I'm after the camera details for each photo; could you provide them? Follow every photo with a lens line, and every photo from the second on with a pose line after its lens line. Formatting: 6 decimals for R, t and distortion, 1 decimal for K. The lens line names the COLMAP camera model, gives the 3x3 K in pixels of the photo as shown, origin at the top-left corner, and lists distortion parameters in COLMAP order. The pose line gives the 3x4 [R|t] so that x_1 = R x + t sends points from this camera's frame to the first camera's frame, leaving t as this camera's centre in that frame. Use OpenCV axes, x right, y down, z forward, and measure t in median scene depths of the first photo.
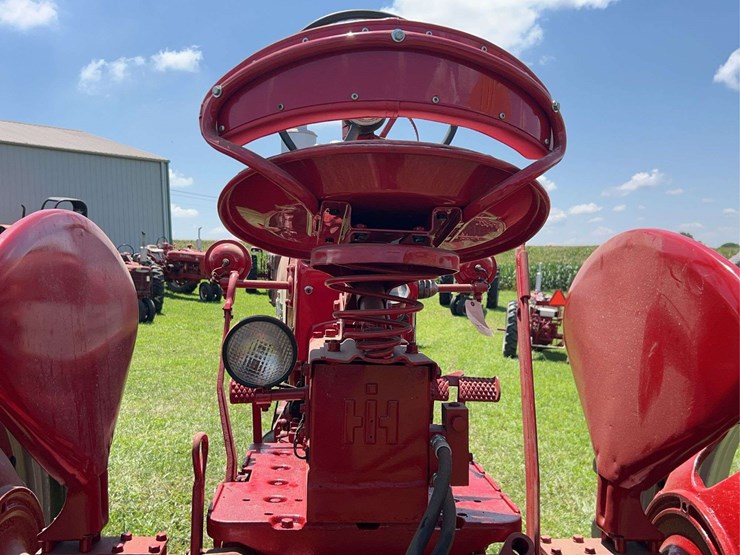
lens RADIAL K [[550.9, 0, 370.0], [0, 550.9, 277.5], [0, 0, 1]] dist [0.057908, -0.071193]
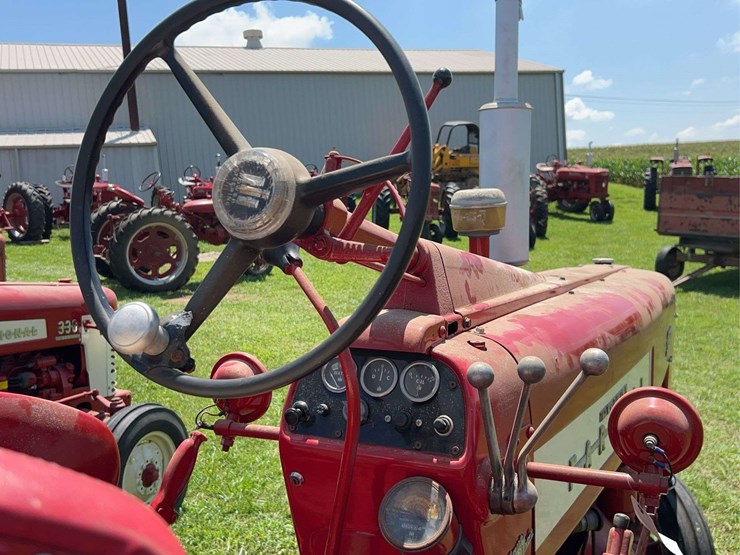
lens RADIAL K [[800.1, 0, 370.0], [0, 800.1, 277.5], [0, 0, 1]] dist [0.125524, -0.359324]
pose [[0.880661, 0.018771, -0.473376, 0.012635], [0.034339, 0.994057, 0.103303, -0.016738], [0.472502, -0.107230, 0.874782, -0.386469]]
